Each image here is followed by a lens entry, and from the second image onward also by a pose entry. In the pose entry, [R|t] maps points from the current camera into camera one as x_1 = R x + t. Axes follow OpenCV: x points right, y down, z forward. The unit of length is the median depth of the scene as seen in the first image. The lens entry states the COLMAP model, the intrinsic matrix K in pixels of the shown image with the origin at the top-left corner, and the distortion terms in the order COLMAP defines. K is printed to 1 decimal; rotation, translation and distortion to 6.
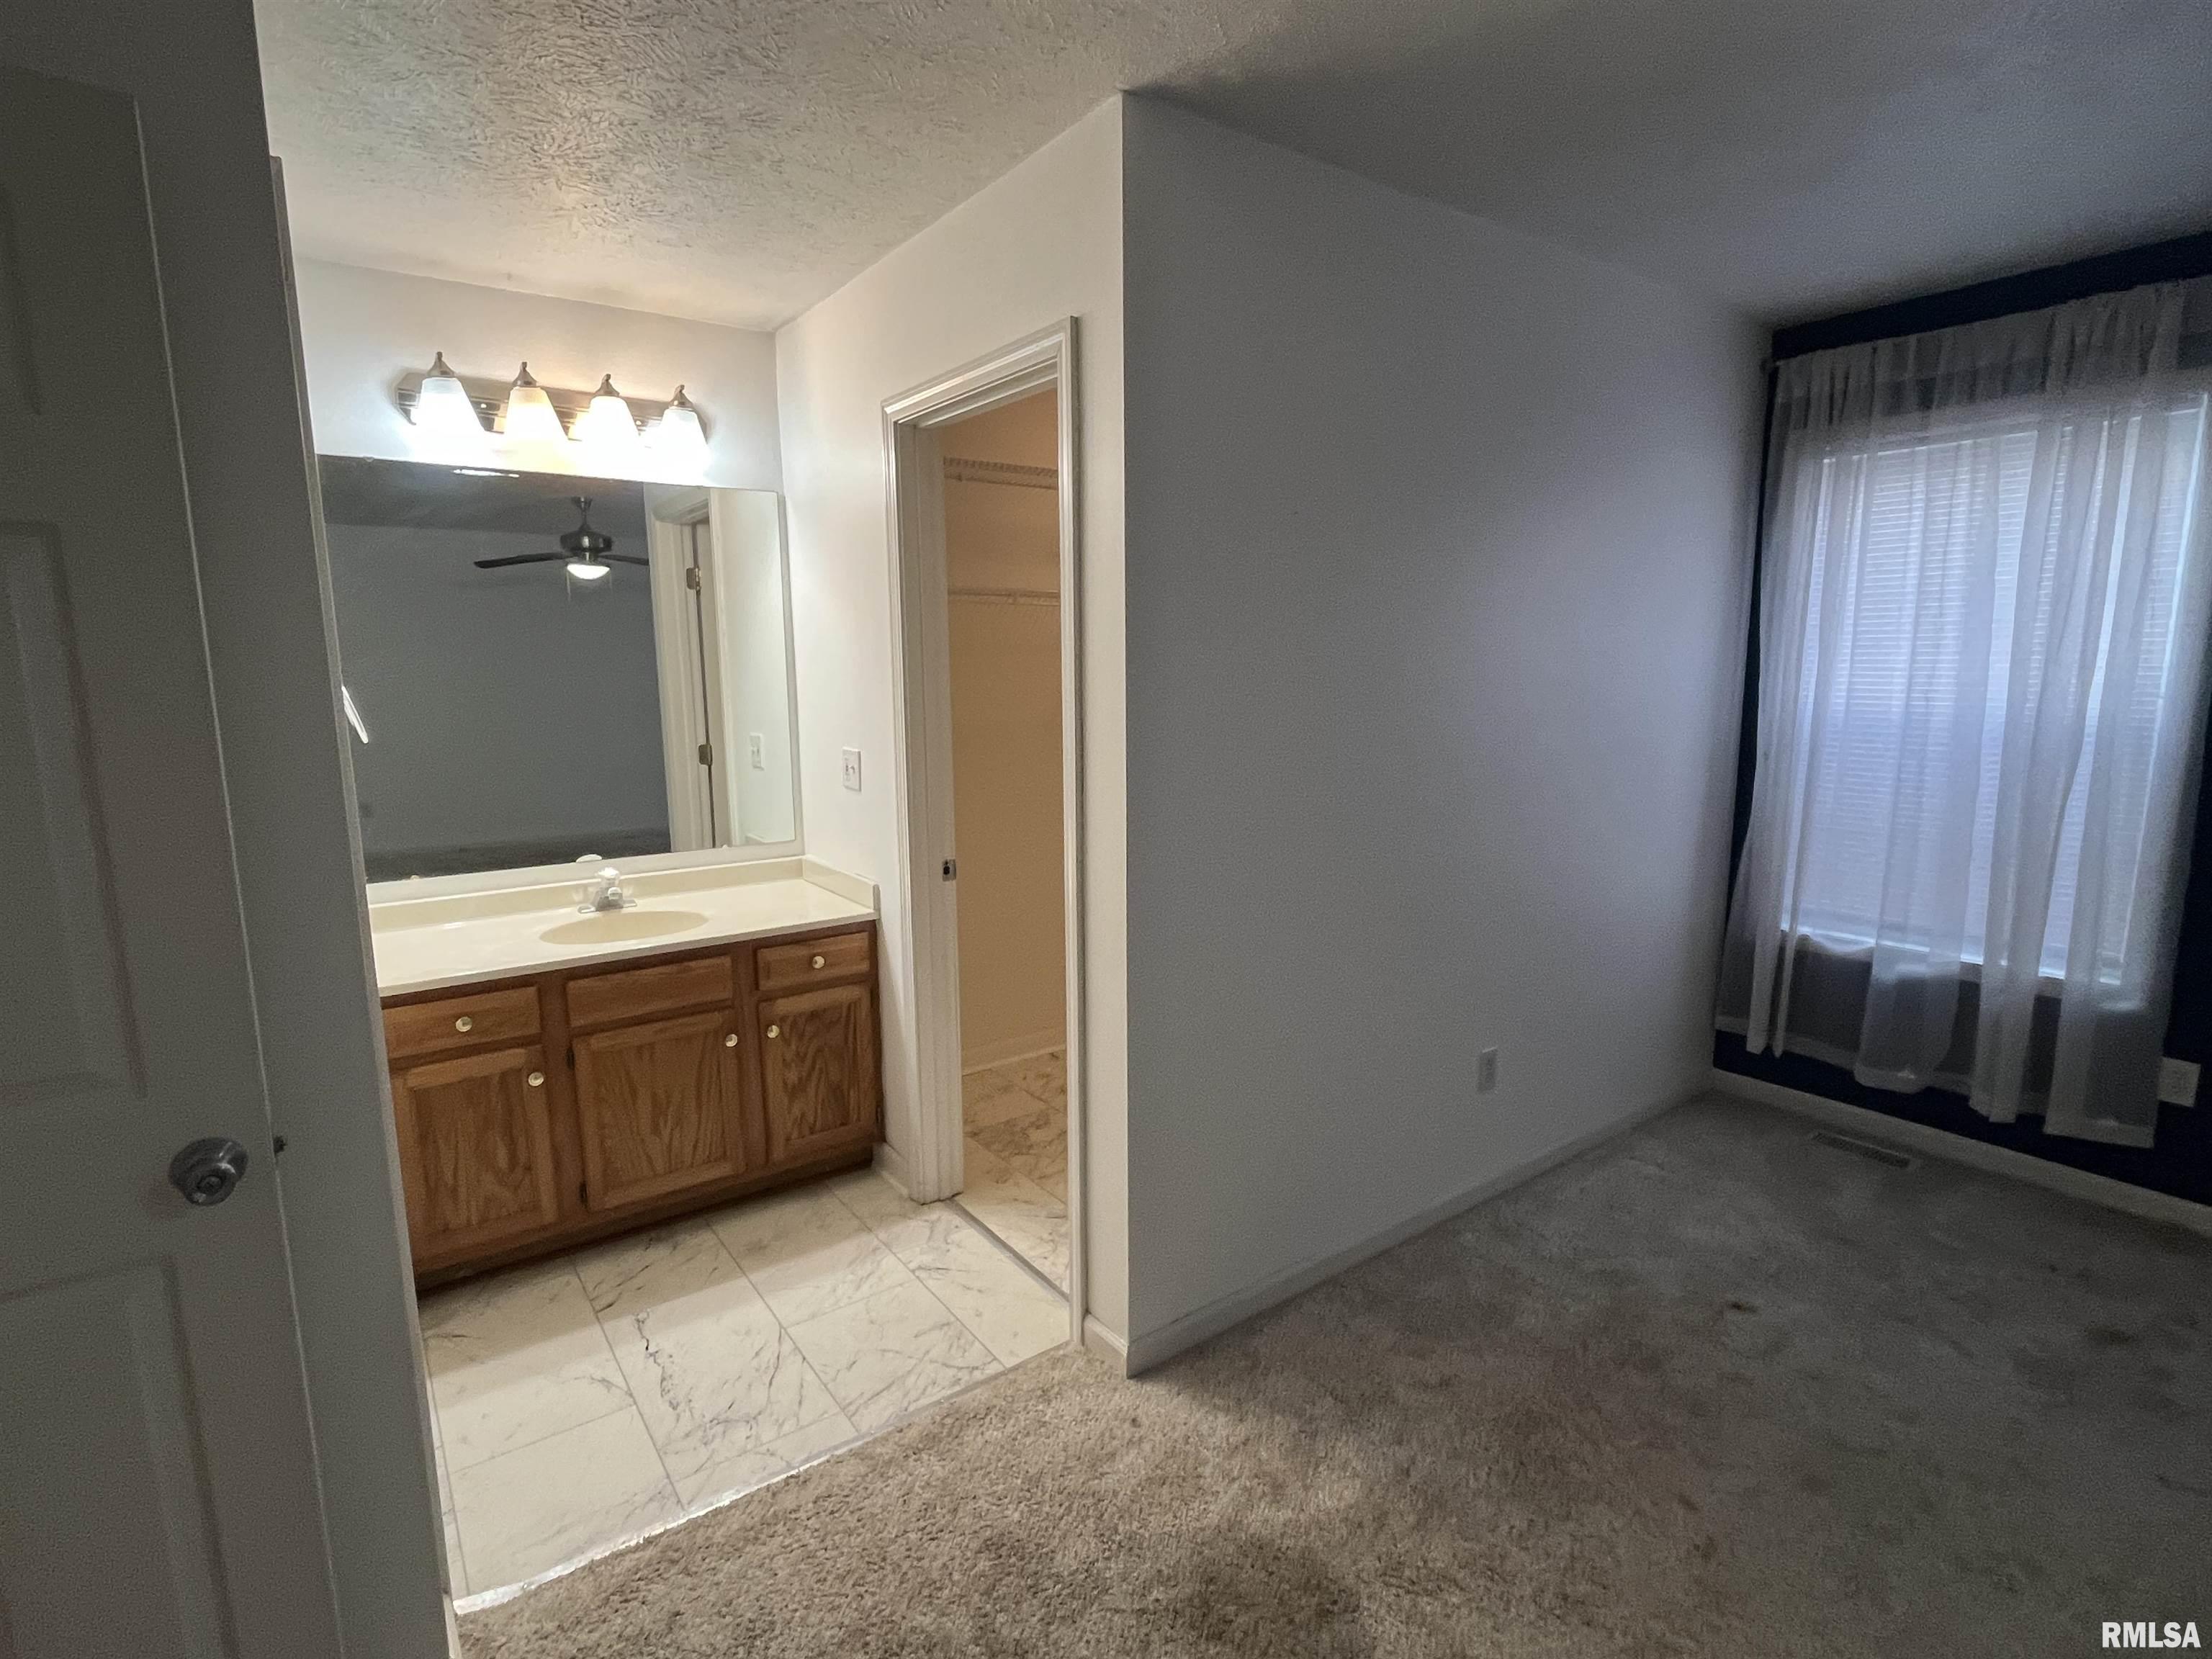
lens RADIAL K [[1090.8, 0, 1098.4], [0, 1090.8, 831.3], [0, 0, 1]] dist [0.004587, -0.000515]
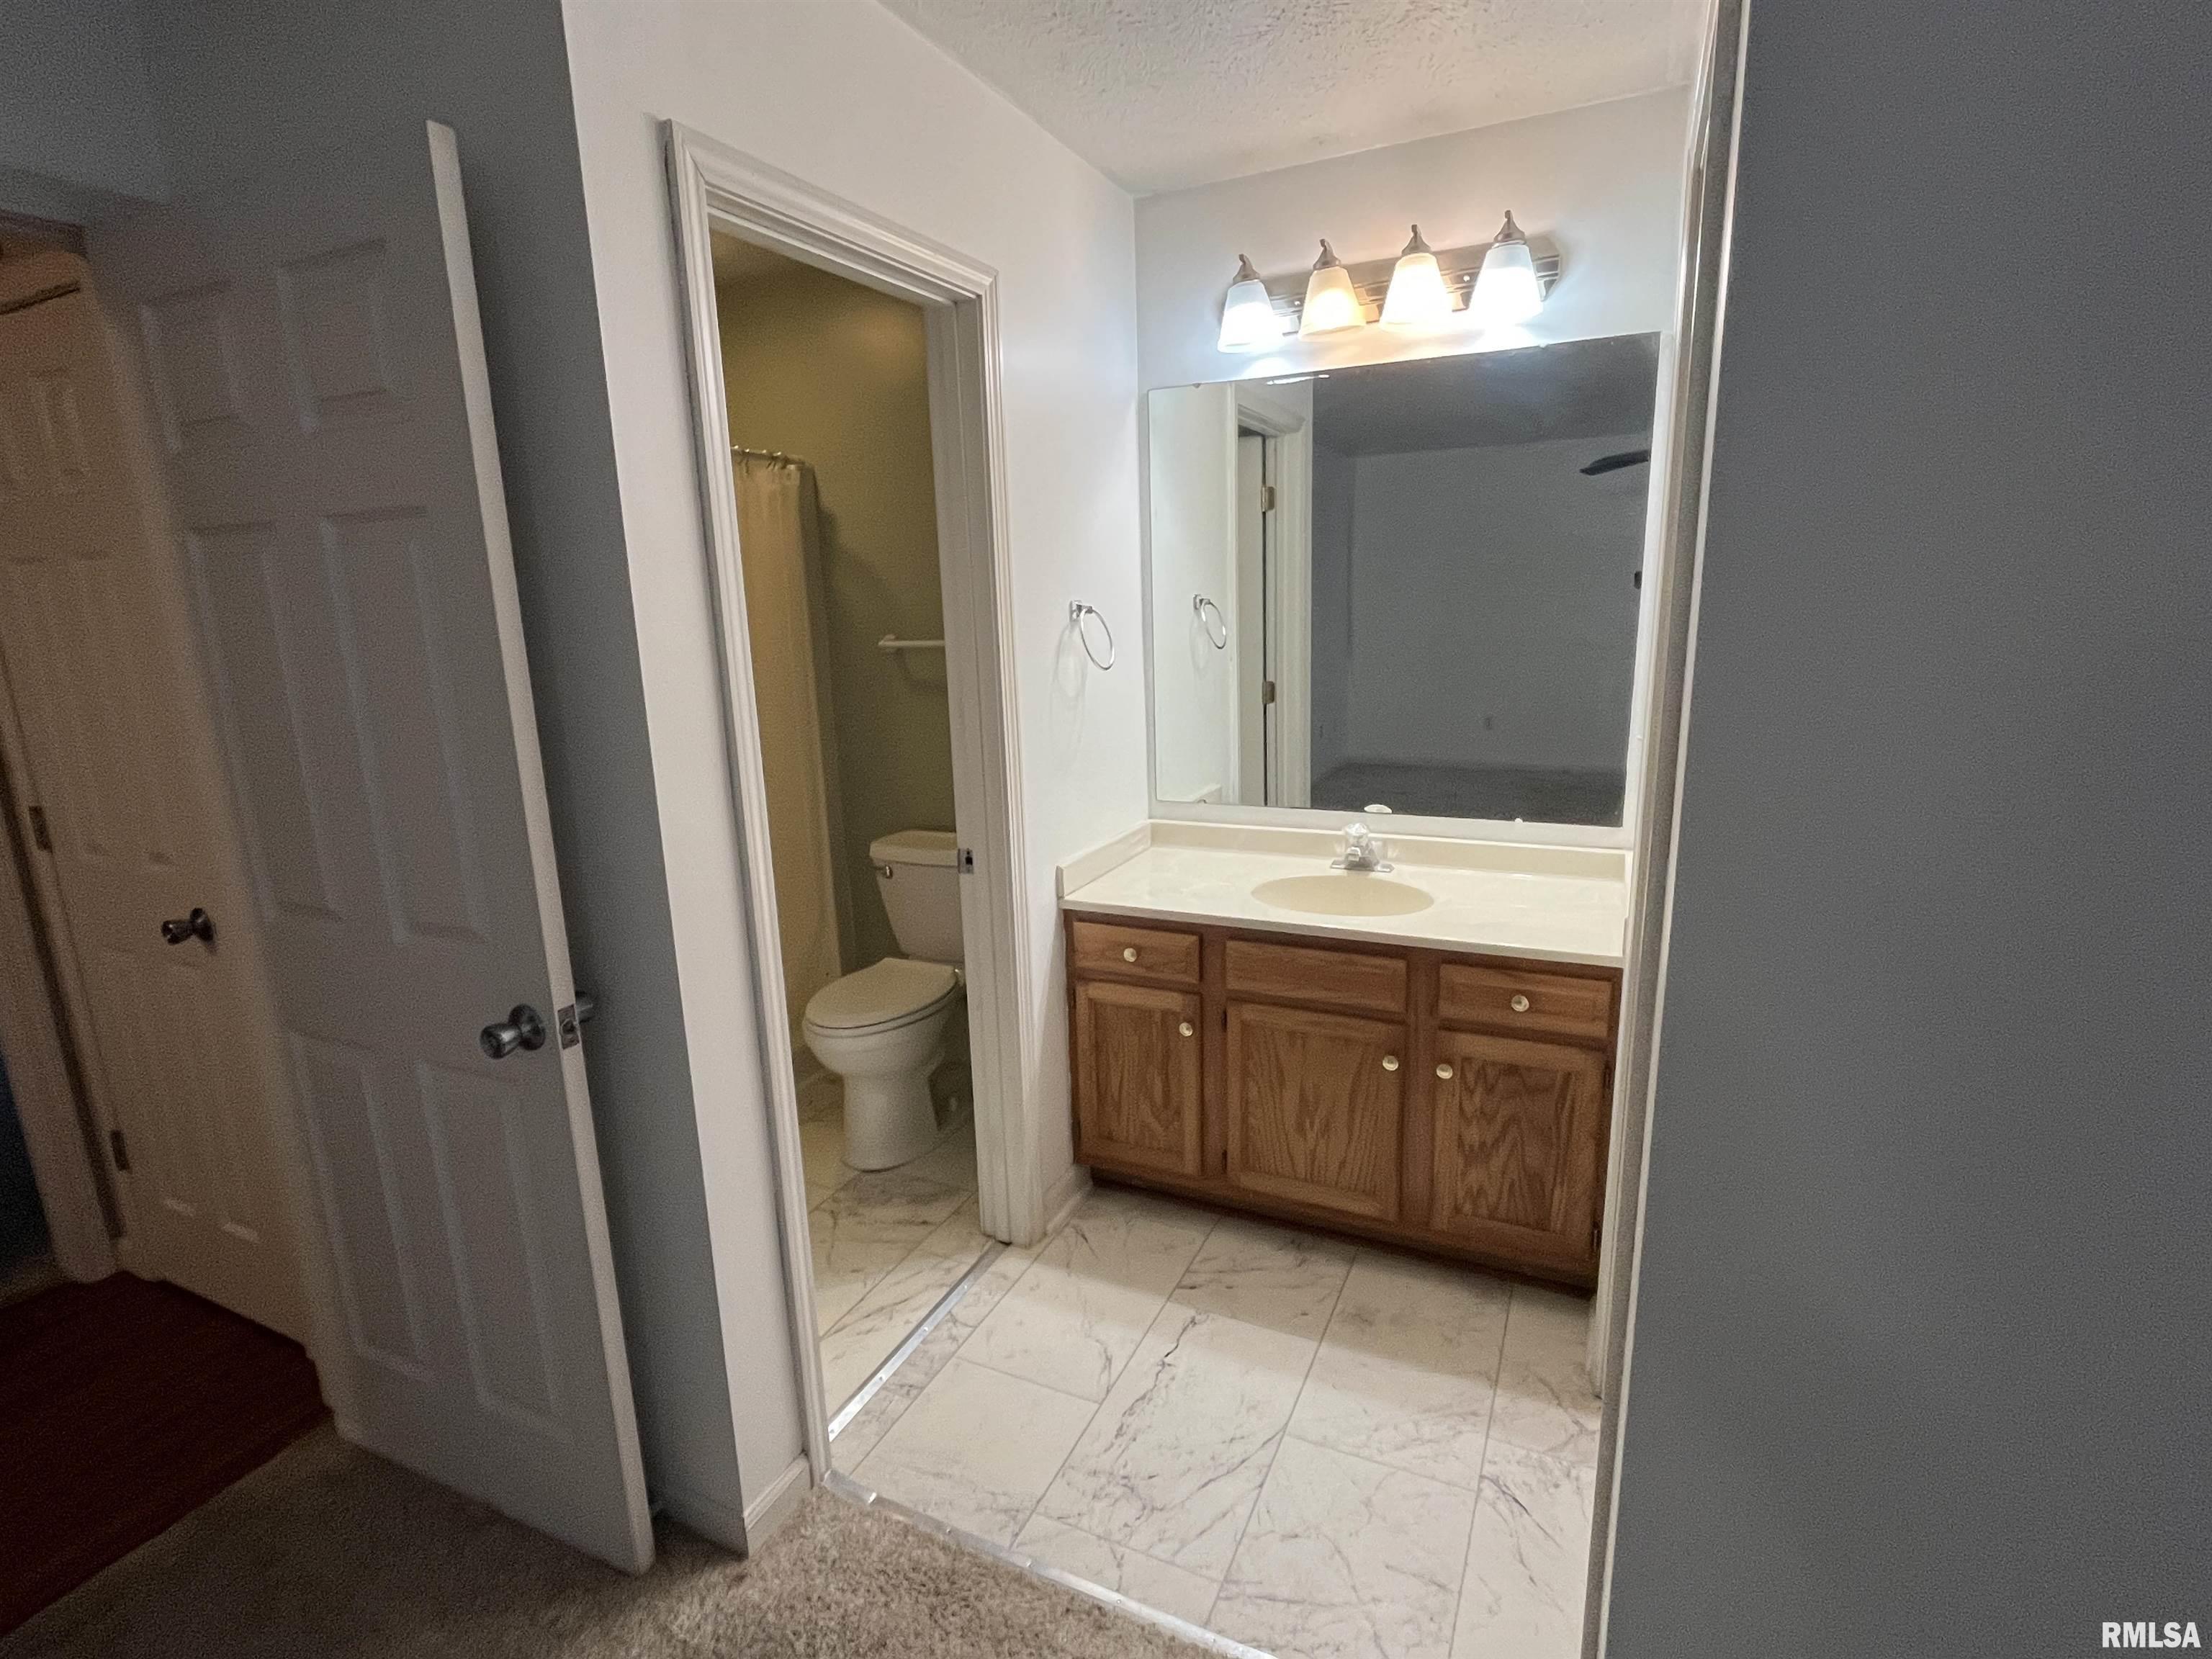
lens RADIAL K [[1090.8, 0, 1103.2], [0, 1090.8, 833.6], [0, 0, 1]] dist [0.004587, -0.000515]
pose [[0.477730, 0.186493, -0.858484, 0.228132], [-0.112268, 0.982156, 0.150884, -0.074422], [0.871304, 0.024298, 0.490143, 0.426411]]
